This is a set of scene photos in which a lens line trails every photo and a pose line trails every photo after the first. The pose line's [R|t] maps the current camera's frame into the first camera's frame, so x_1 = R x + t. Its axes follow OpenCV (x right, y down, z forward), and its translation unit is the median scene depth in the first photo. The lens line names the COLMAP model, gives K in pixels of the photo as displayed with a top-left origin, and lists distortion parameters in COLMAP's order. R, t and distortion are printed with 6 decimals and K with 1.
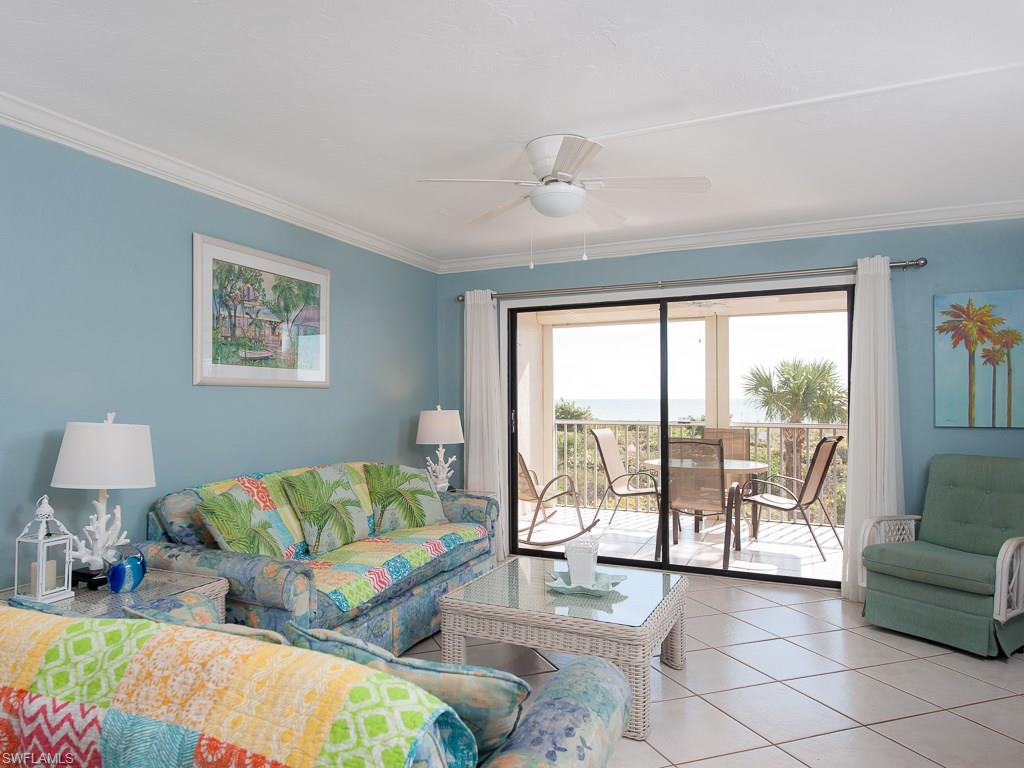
lens RADIAL K [[659.4, 0, 512.0], [0, 659.4, 384.0], [0, 0, 1]] dist [0.005685, 0.000287]
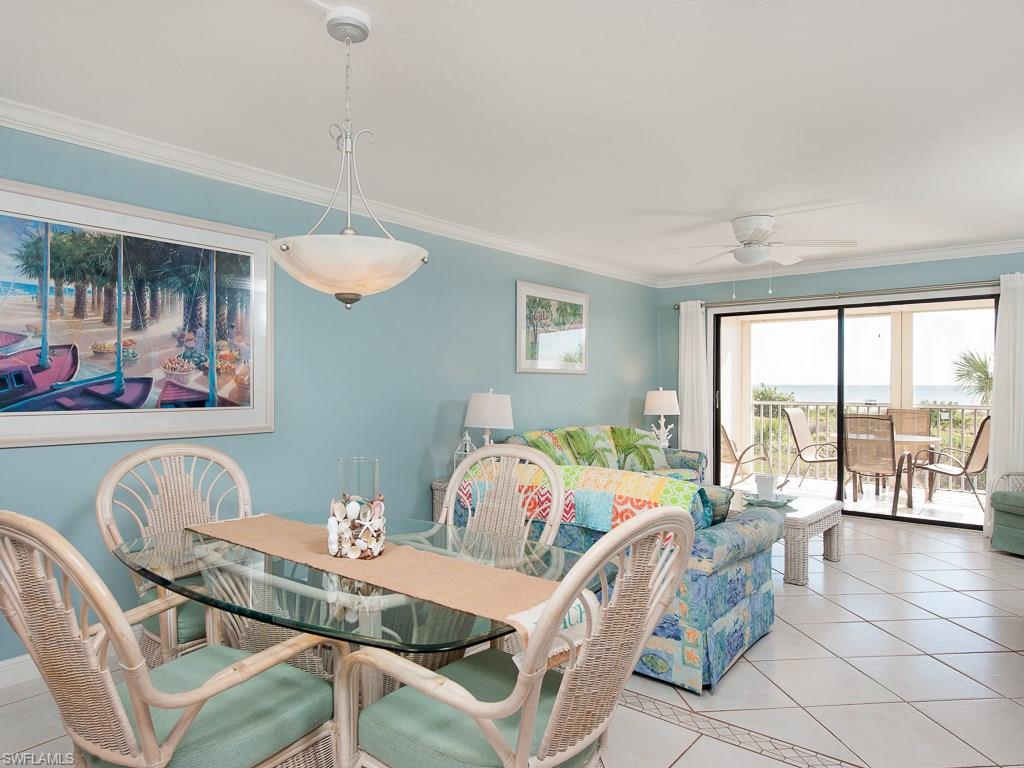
lens RADIAL K [[659.4, 0, 512.0], [0, 659.4, 384.0], [0, 0, 1]] dist [0.005685, 0.000287]
pose [[0.958125, 0.005425, -0.286297, -0.015126], [0.001172, 0.999738, 0.022869, -0.005717], [0.286346, -0.022247, 0.957868, -0.410742]]
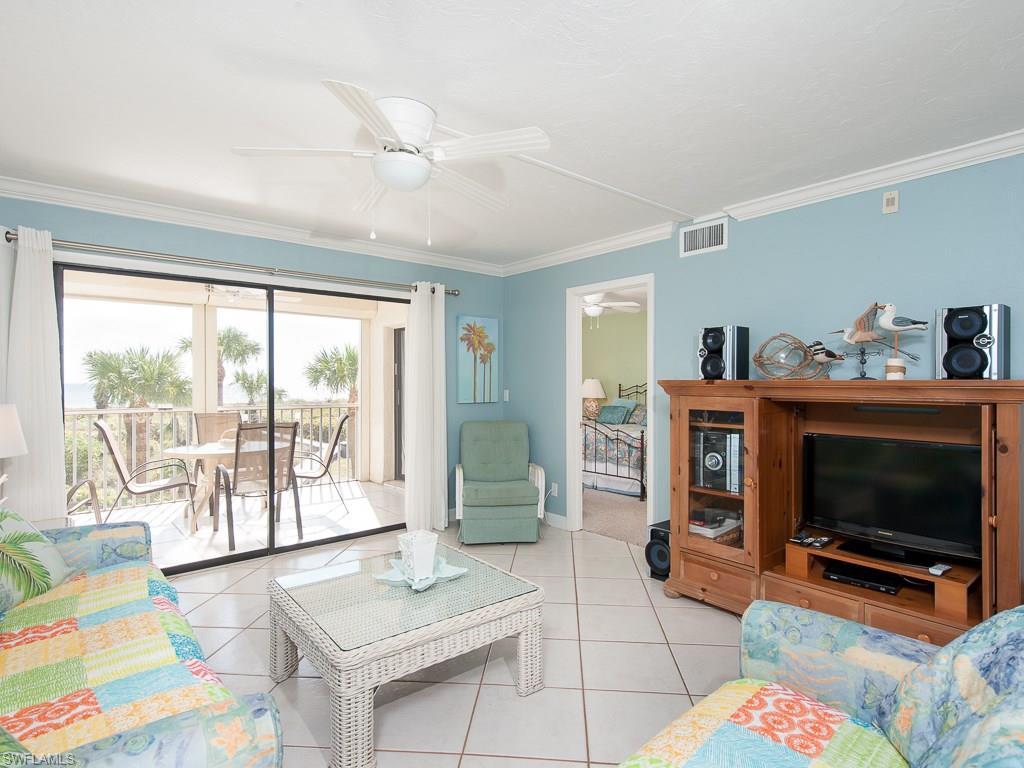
lens RADIAL K [[538.1, 0, 510.5], [0, 538.1, 362.8], [0, 0, 1]] dist [-0.004014, -0.000221]
pose [[0.412312, 0.035354, 0.910356, -0.368282], [-0.019251, 0.999362, -0.030092, 0.005718], [-0.910839, -0.005118, 0.412730, 0.340418]]
